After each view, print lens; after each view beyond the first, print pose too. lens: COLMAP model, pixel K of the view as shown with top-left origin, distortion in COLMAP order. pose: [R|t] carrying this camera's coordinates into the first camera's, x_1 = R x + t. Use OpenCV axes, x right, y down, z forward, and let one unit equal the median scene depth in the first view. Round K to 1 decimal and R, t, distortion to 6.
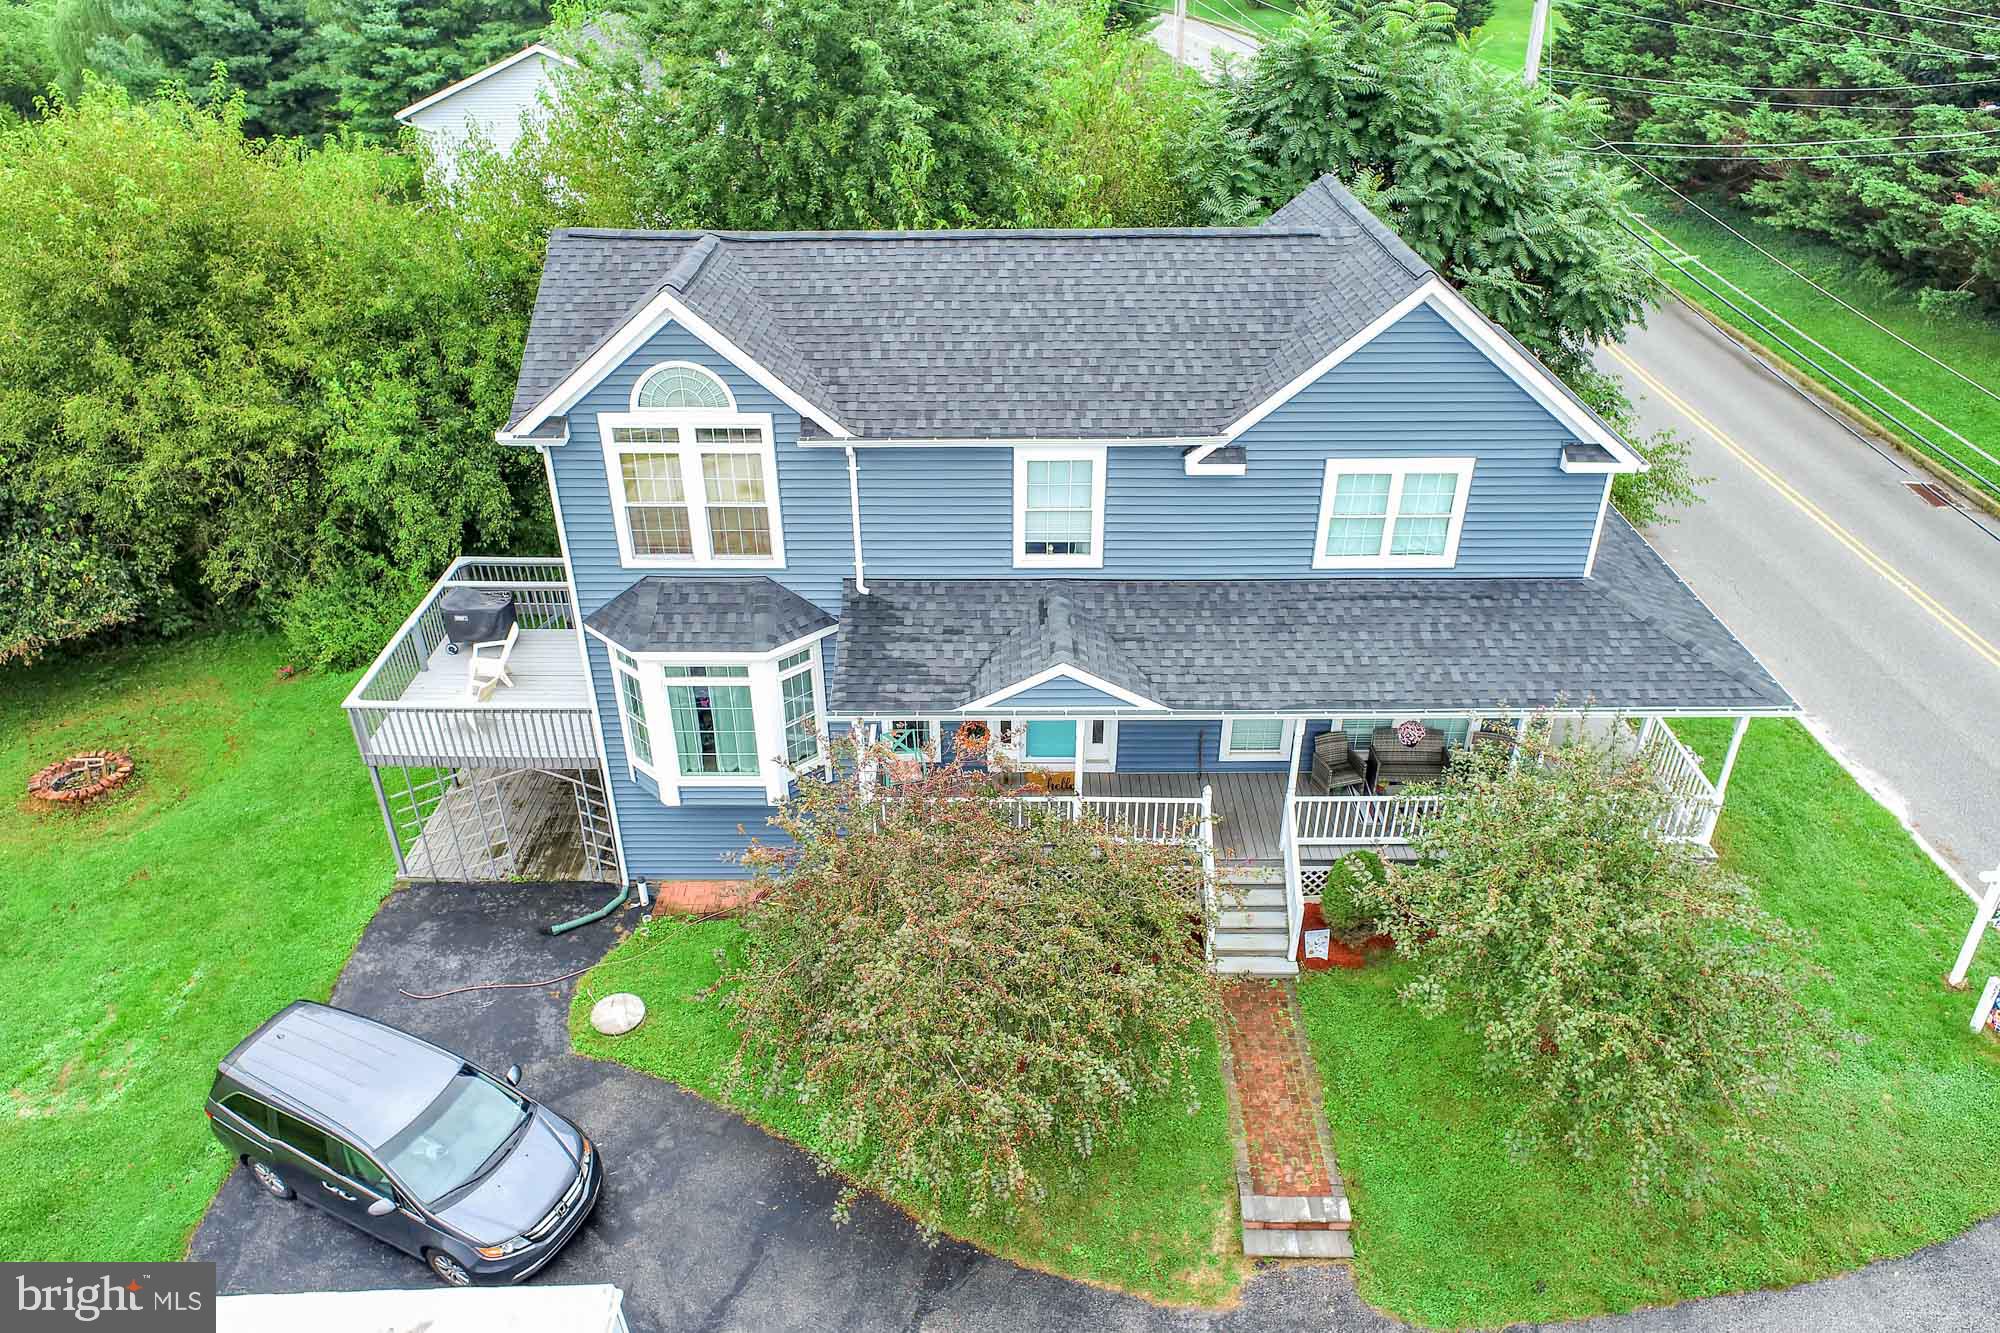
lens RADIAL K [[1346.7, 0, 999.6], [0, 1346.7, 673.1], [0, 0, 1]] dist [-0.008134, -0.000911]
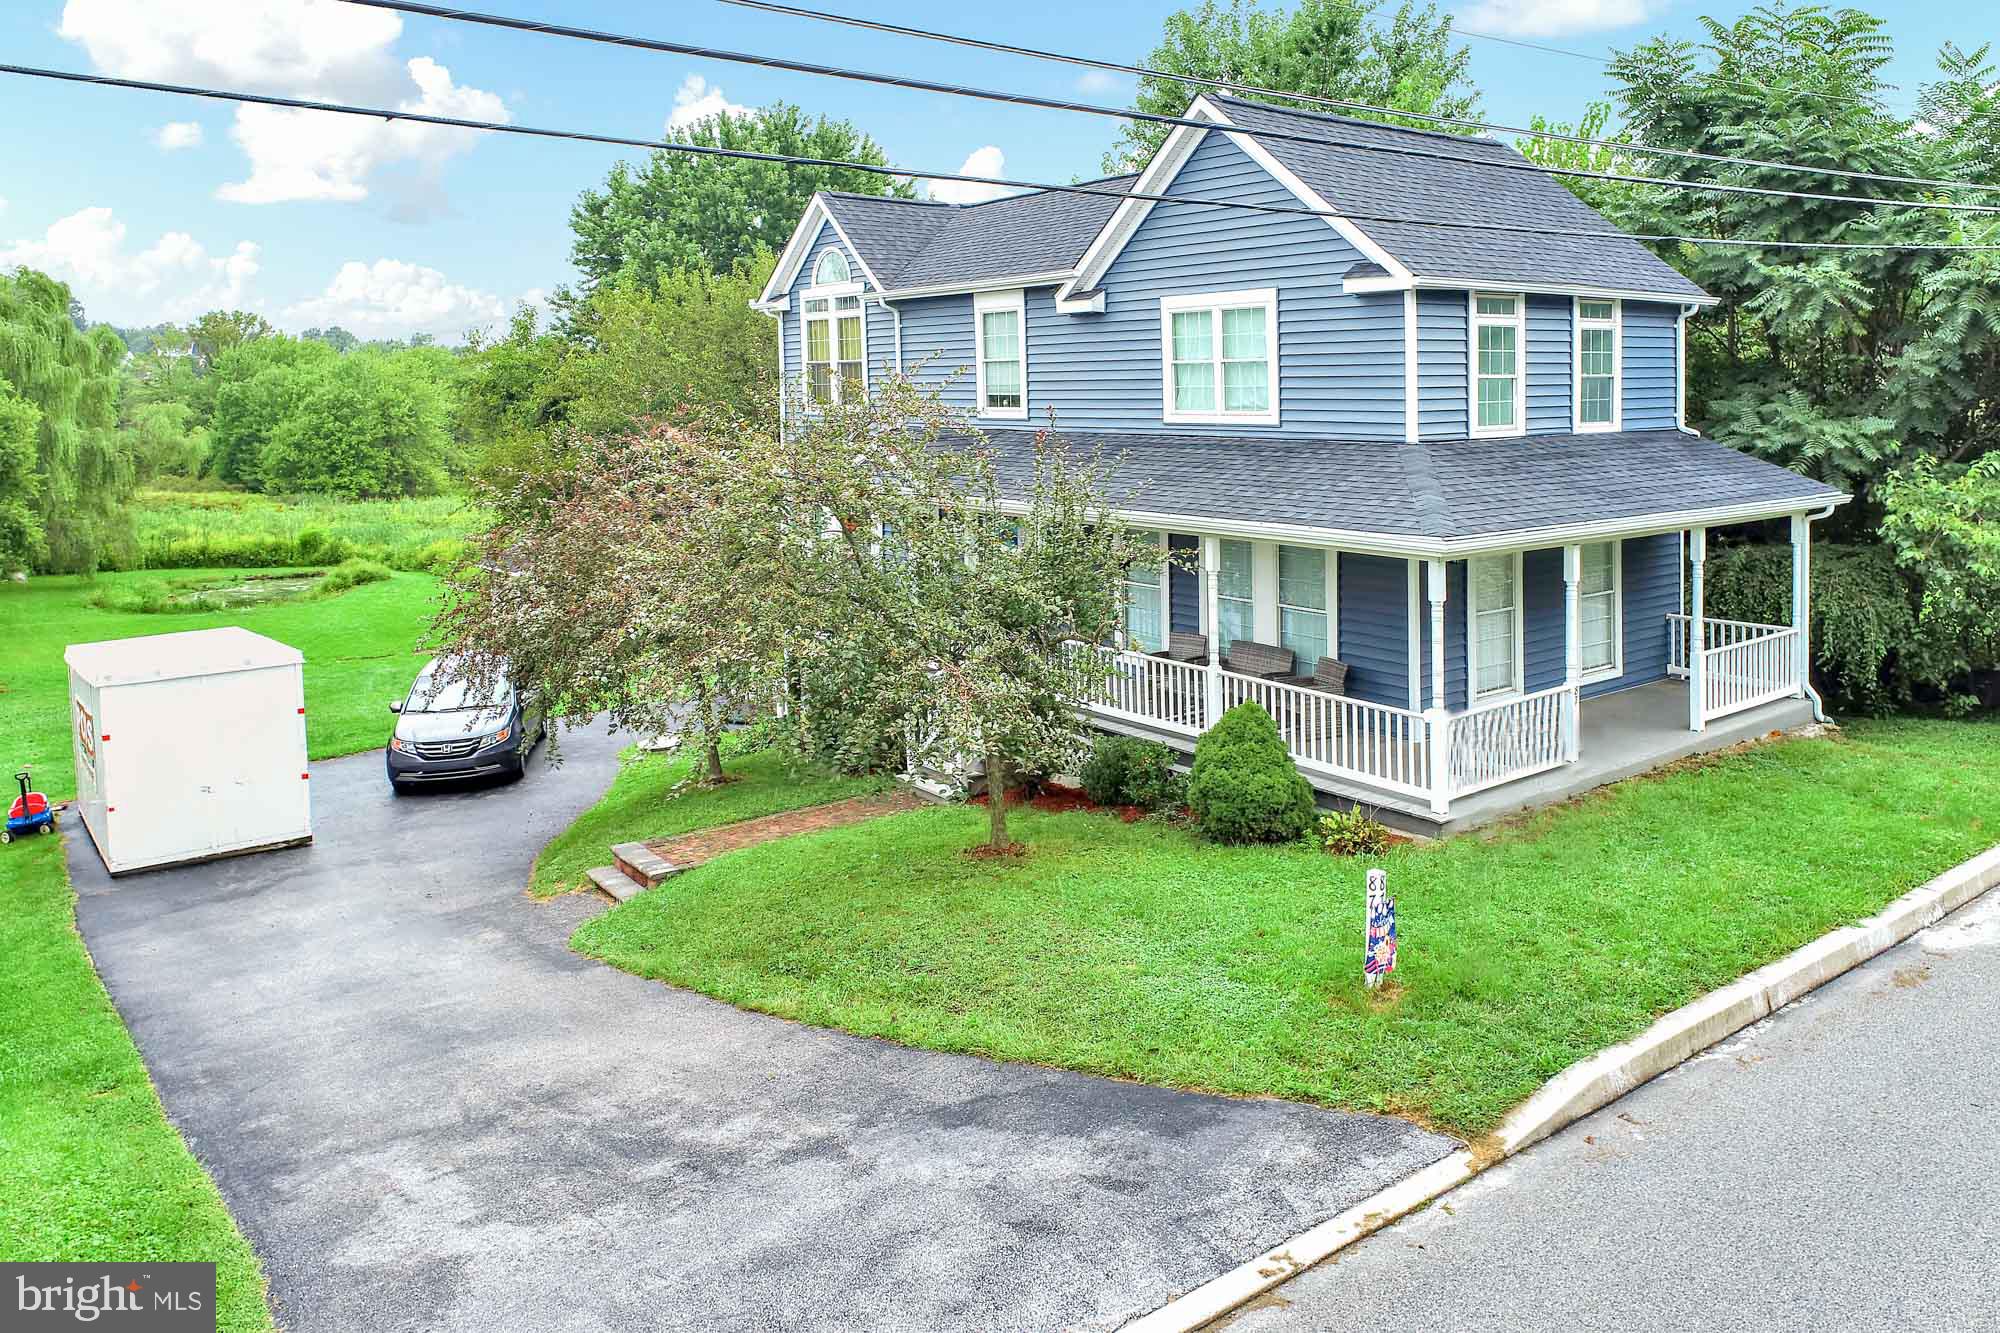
lens RADIAL K [[1440.4, 0, 996.3], [0, 1440.4, 412.0], [0, 0, 1]] dist [-0.013000, -0.002716]
pose [[0.602826, 0.011796, -0.797786, 0.983982], [-0.401594, 0.868485, -0.290613, 0.261471], [0.689437, 0.495575, 0.528282, 0.386912]]
